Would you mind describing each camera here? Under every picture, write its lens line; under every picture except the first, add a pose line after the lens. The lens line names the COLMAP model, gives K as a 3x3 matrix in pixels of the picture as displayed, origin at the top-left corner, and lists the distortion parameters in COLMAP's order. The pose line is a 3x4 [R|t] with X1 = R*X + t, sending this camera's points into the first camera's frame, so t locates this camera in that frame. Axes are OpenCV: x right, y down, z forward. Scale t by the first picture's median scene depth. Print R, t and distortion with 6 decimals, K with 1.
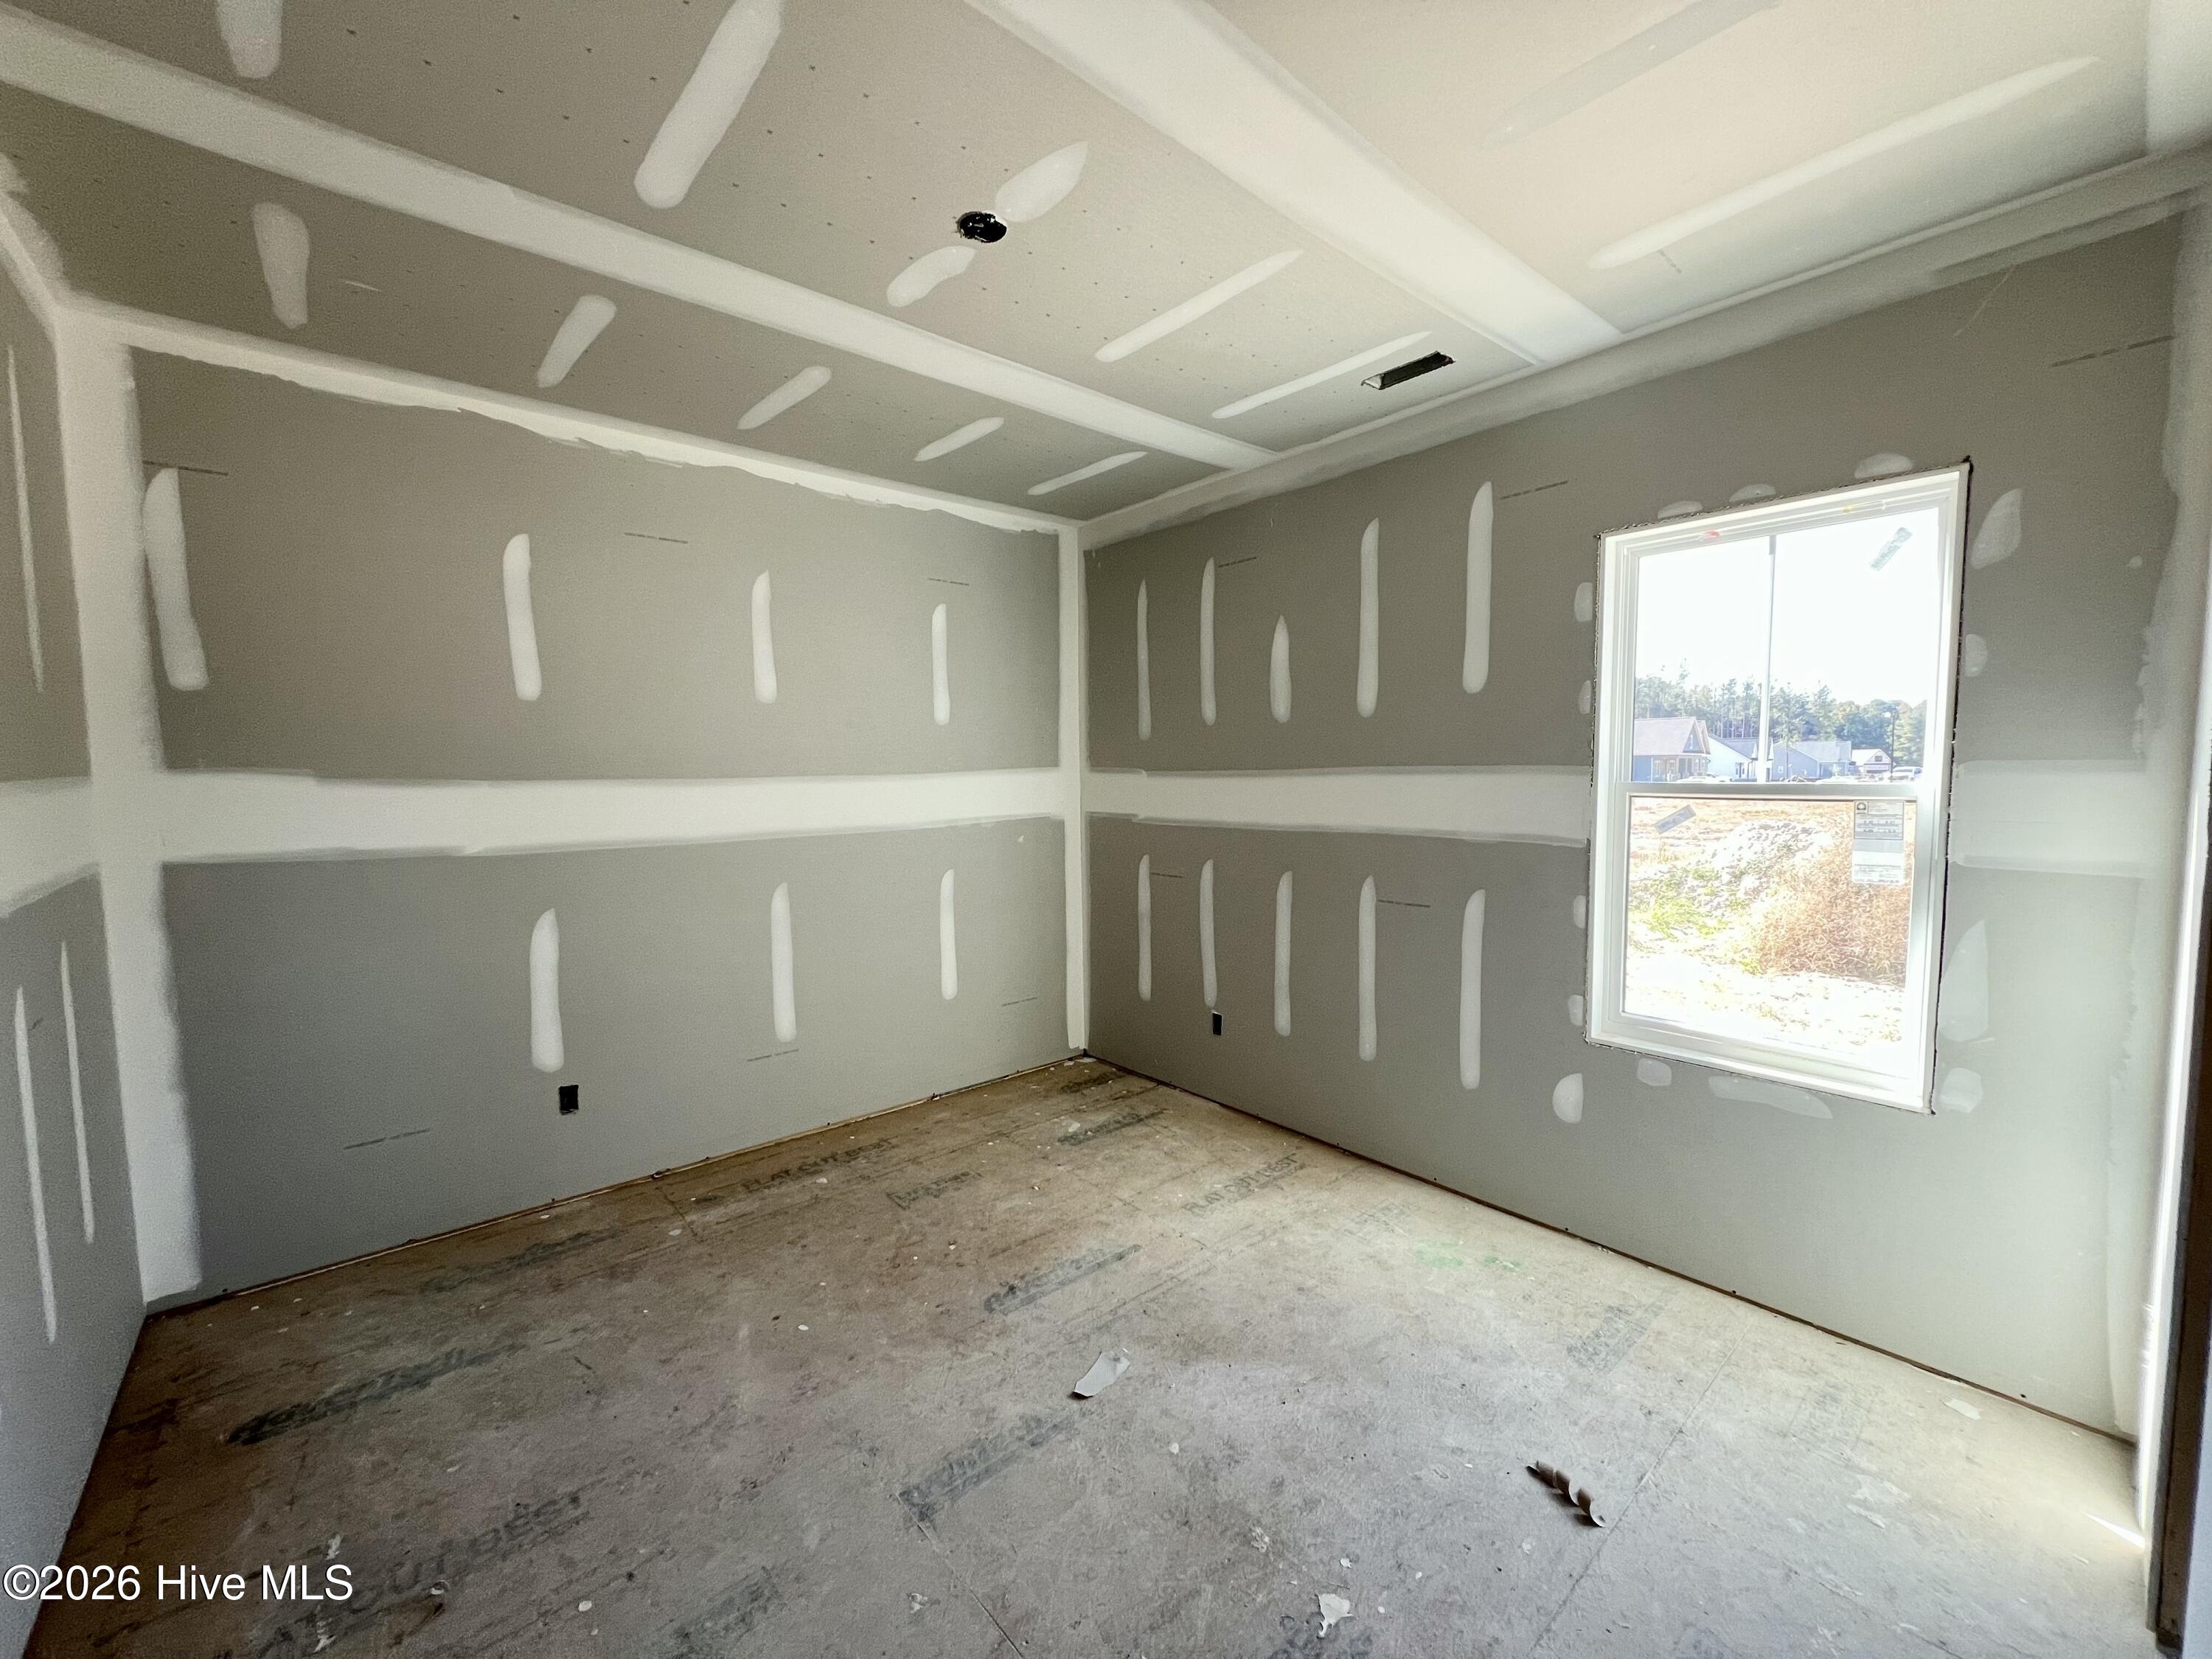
lens RADIAL K [[880.7, 0, 1102.4], [0, 880.7, 847.2], [0, 0, 1]] dist [-0.001902, -0.000802]
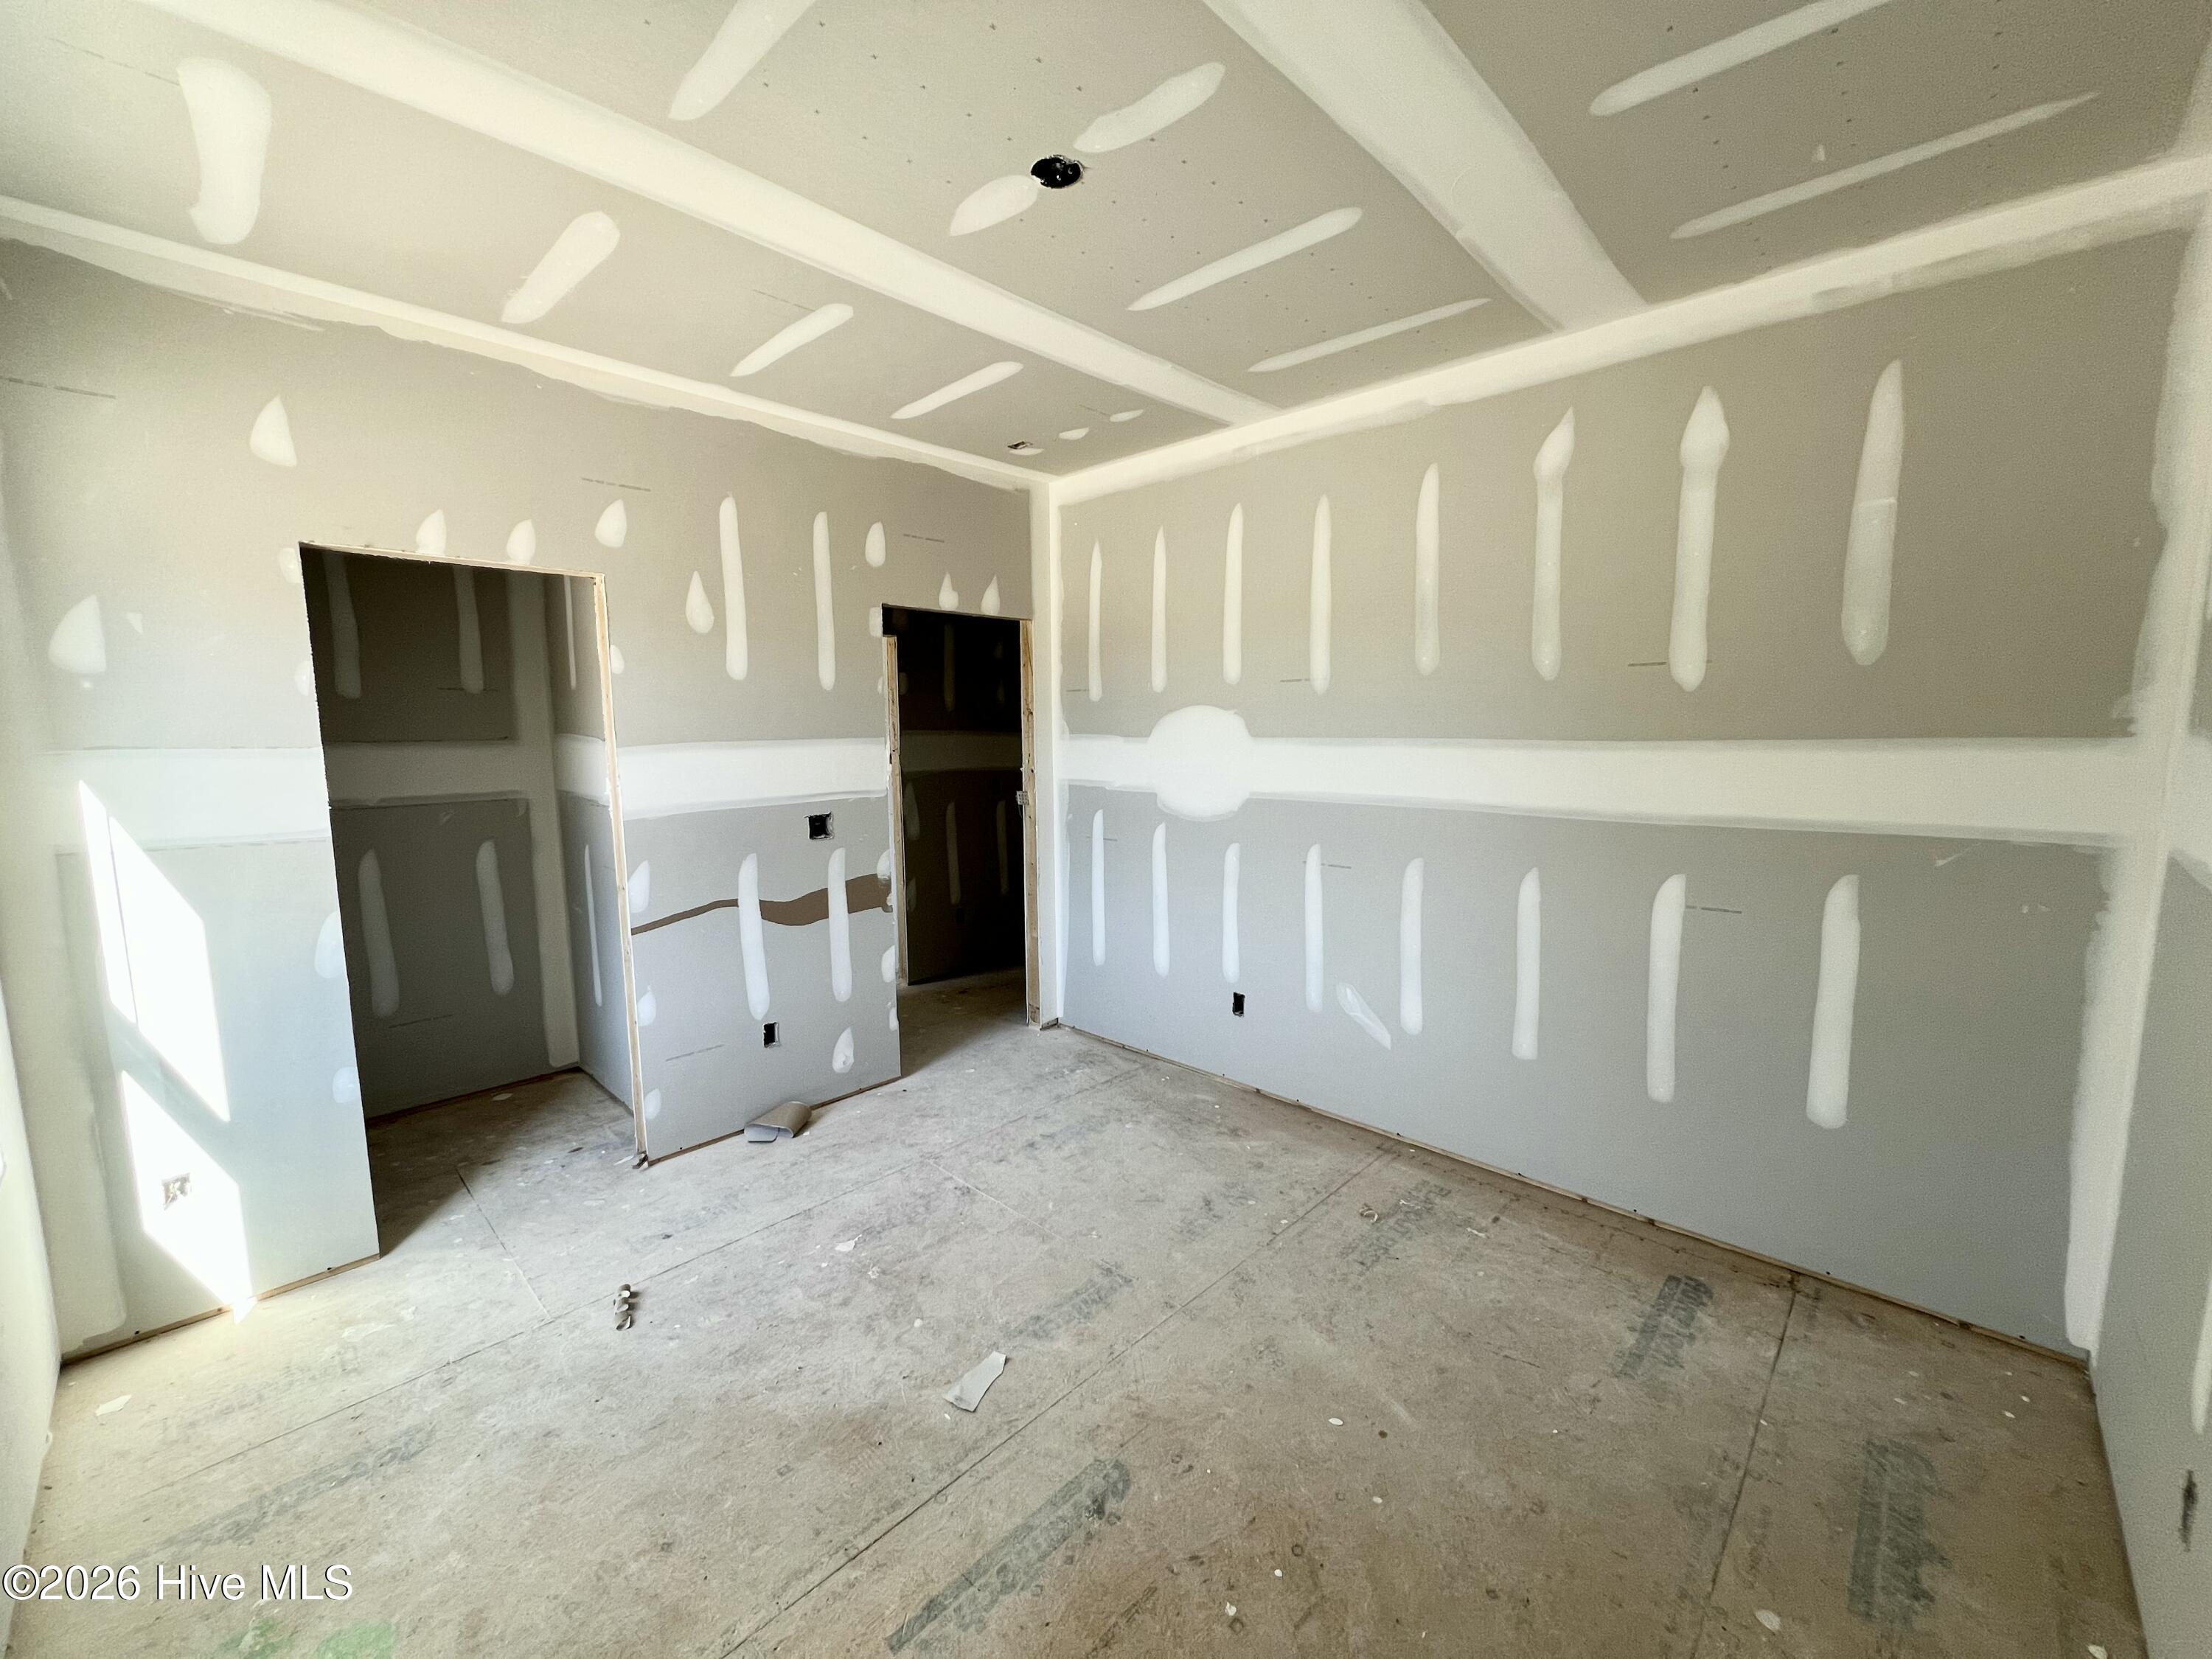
lens RADIAL K [[880.7, 0, 1105.4], [0, 880.7, 834.5], [0, 0, 1]] dist [-0.001902, -0.000802]
pose [[-0.994806, 0.029973, -0.097280, -0.062960], [0.009030, 0.977884, 0.208952, -0.177288], [0.101391, 0.206988, -0.973075, 1.747751]]
